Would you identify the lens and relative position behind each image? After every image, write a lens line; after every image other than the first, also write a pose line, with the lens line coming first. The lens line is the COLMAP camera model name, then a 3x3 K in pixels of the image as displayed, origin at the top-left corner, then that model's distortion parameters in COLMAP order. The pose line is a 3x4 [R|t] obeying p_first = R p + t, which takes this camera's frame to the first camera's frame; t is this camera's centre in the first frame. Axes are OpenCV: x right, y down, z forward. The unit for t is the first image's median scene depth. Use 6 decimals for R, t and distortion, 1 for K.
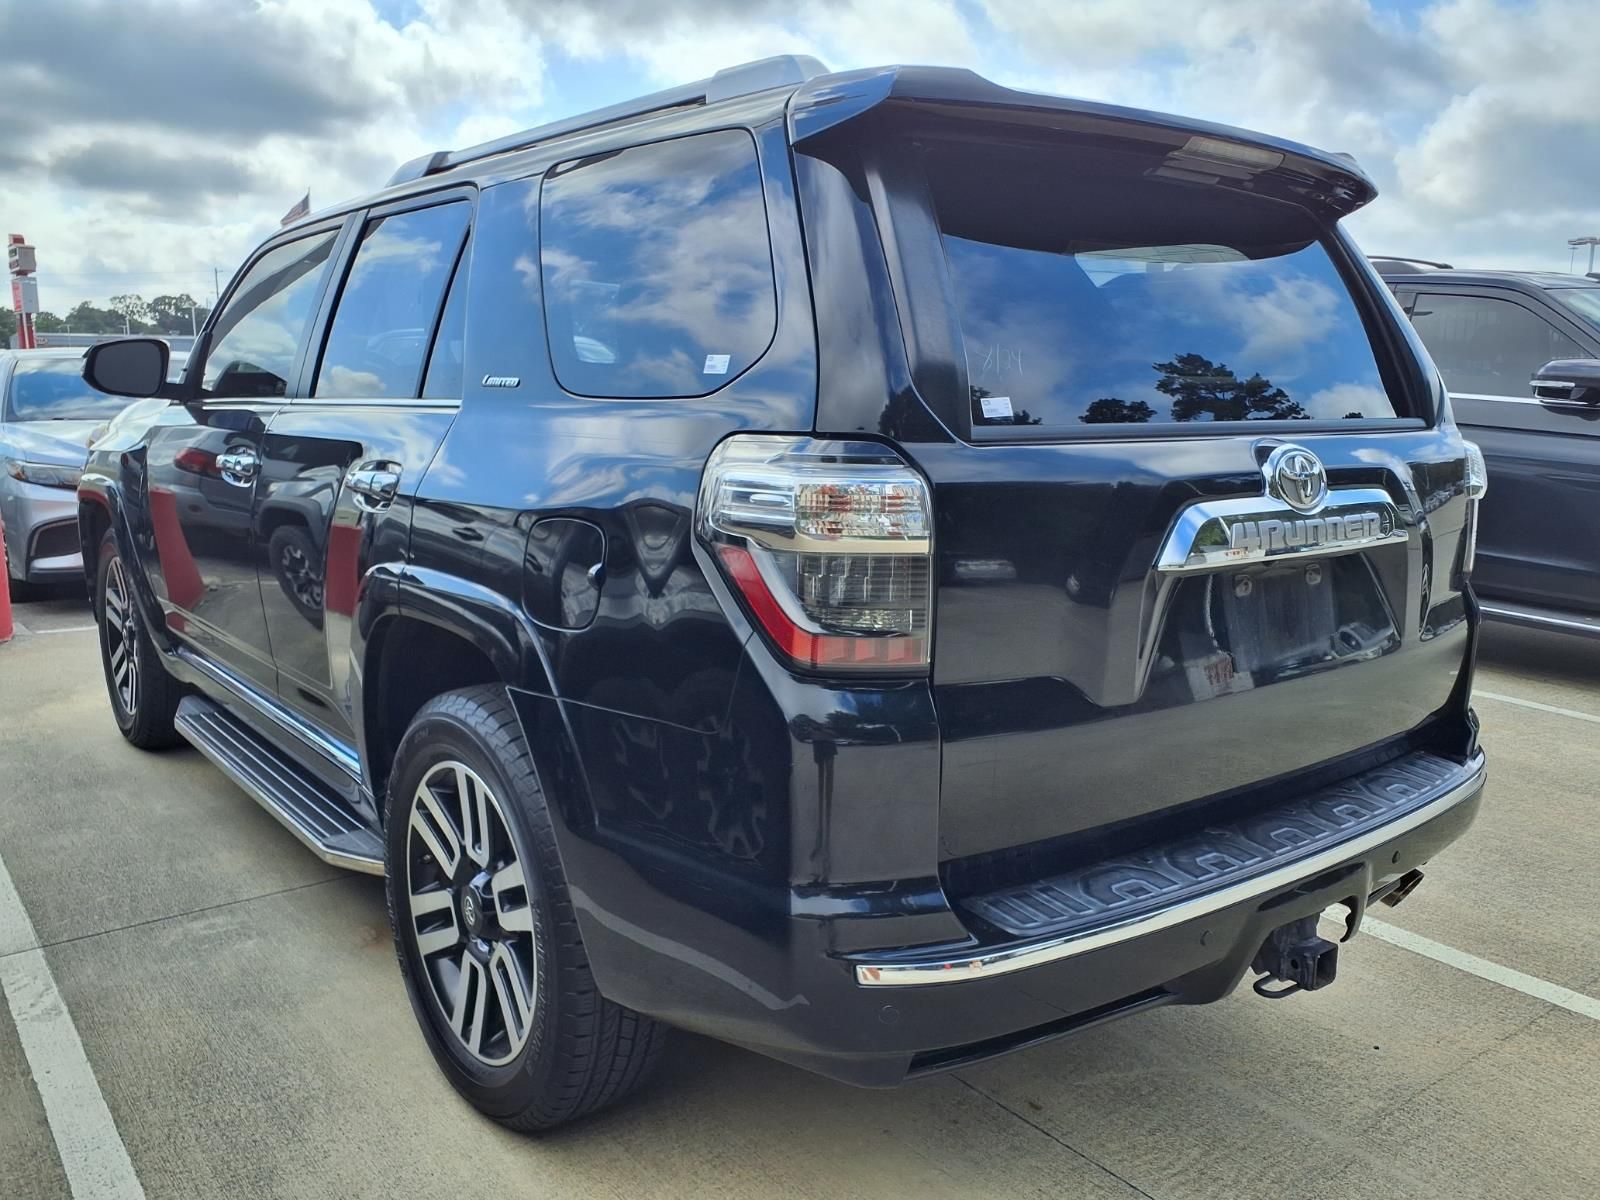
lens RADIAL K [[1308.9, 0, 792.0], [0, 1308.9, 598.5], [0, 0, 1]] dist [0.044090, -0.034786]
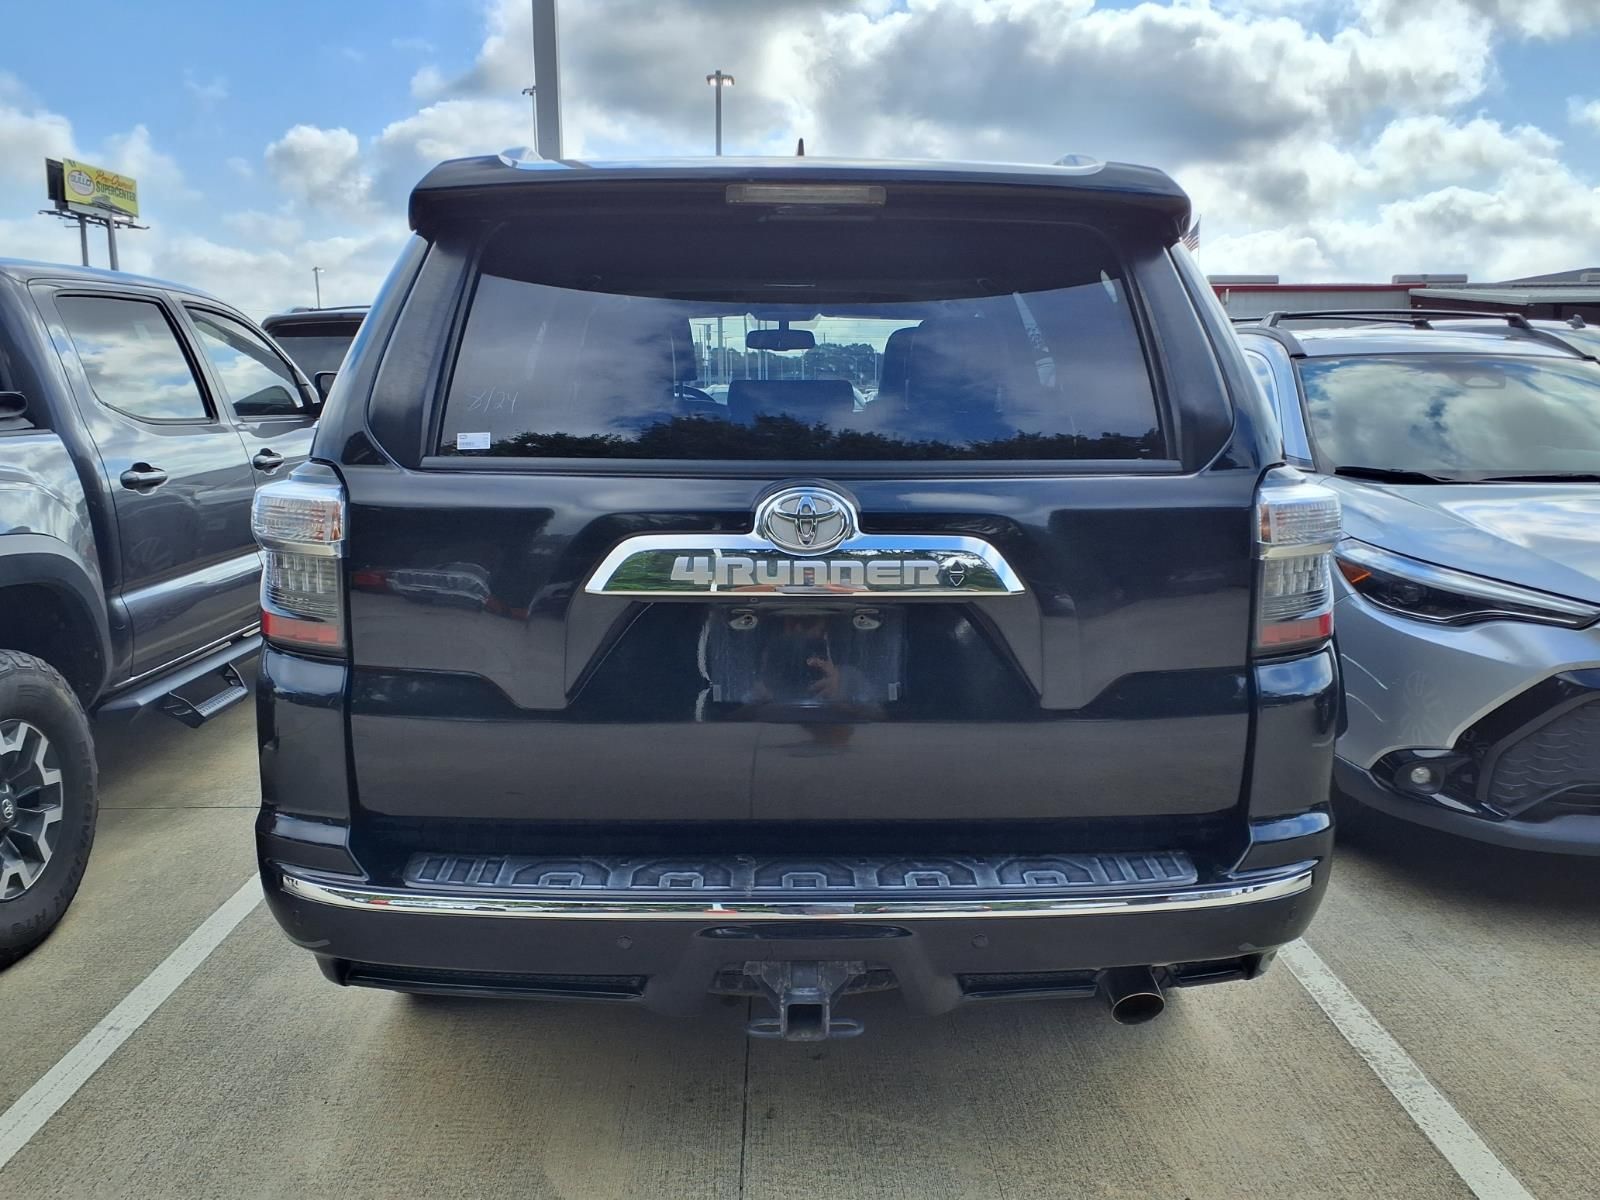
lens RADIAL K [[1308.9, 0, 798.4], [0, 1308.9, 594.7], [0, 0, 1]] dist [0.044090, -0.034786]
pose [[0.792991, 0.085872, -0.603151, 0.820903], [-0.095995, 0.995261, 0.015489, -0.040653], [0.601623, 0.045617, 0.797476, 0.177292]]
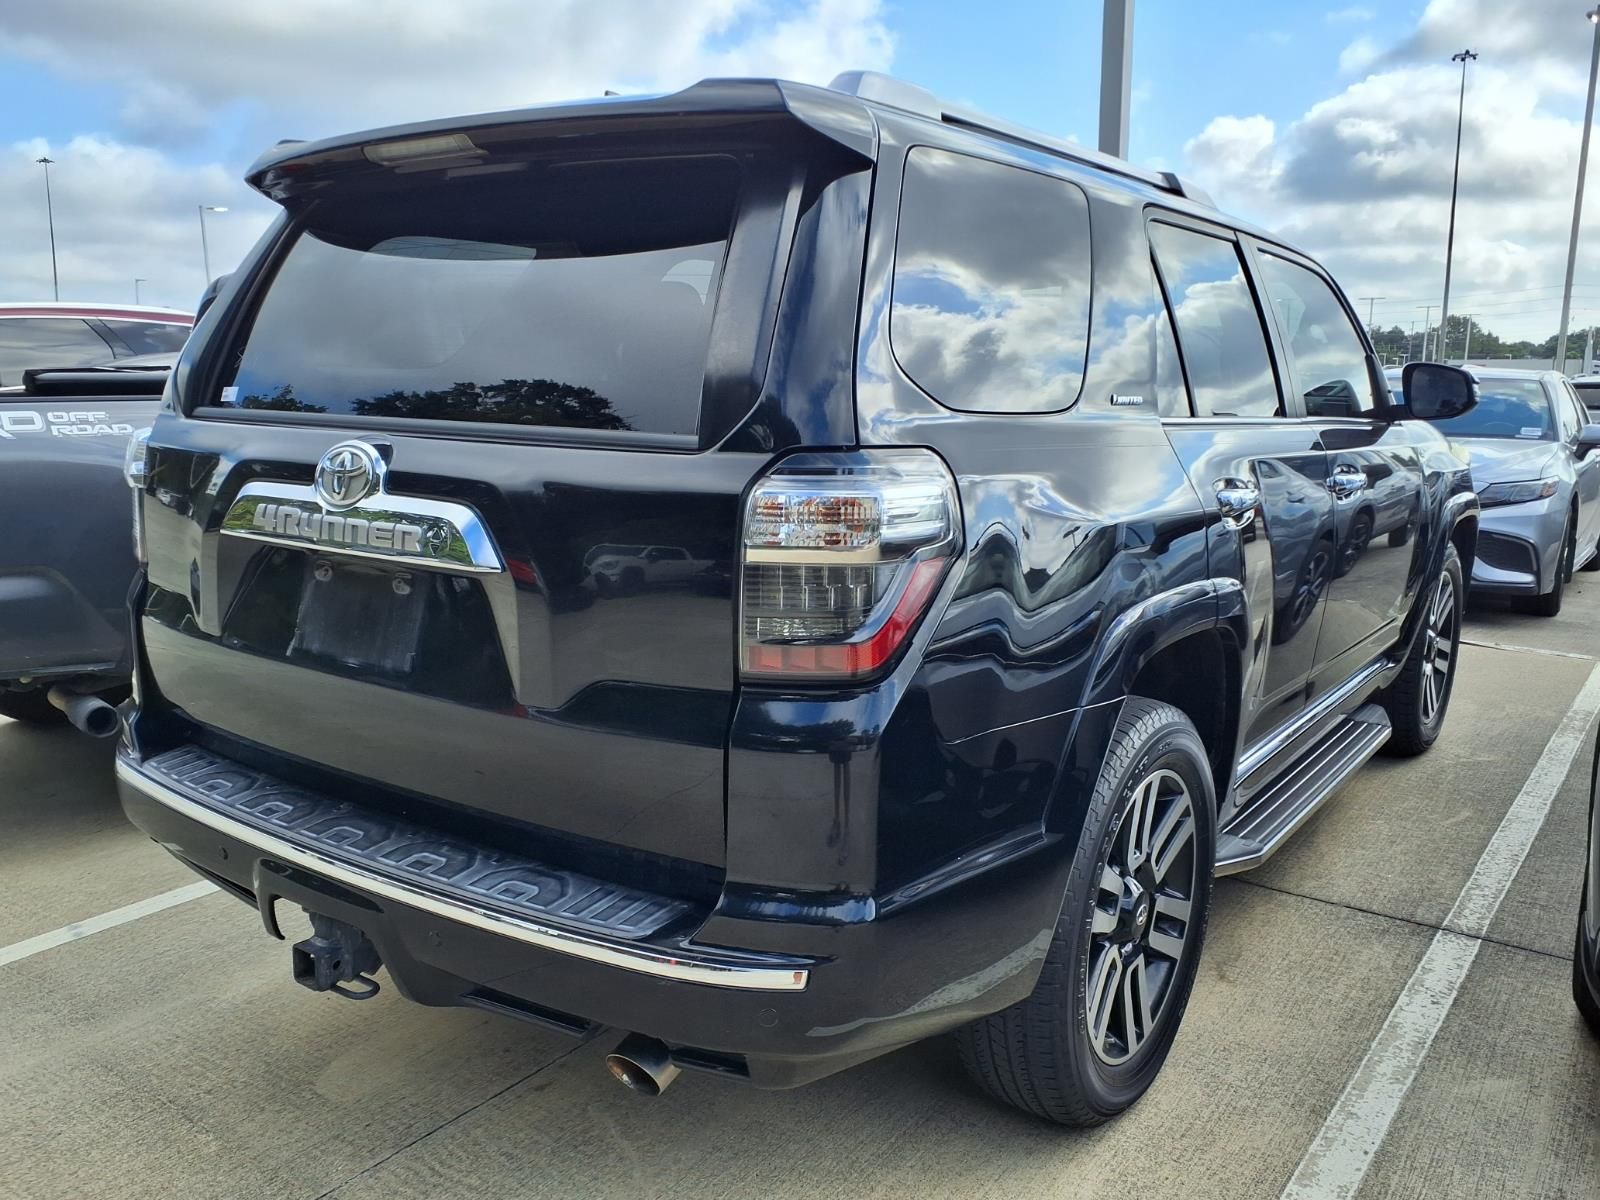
lens RADIAL K [[1308.9, 0, 796.8], [0, 1308.9, 613.0], [0, 0, 1]] dist [0.044090, -0.034786]
pose [[0.272625, 0.168528, -0.947245, 1.195621], [-0.175083, 0.976791, 0.123394, -0.142605], [0.946056, 0.132206, 0.295804, 0.871893]]
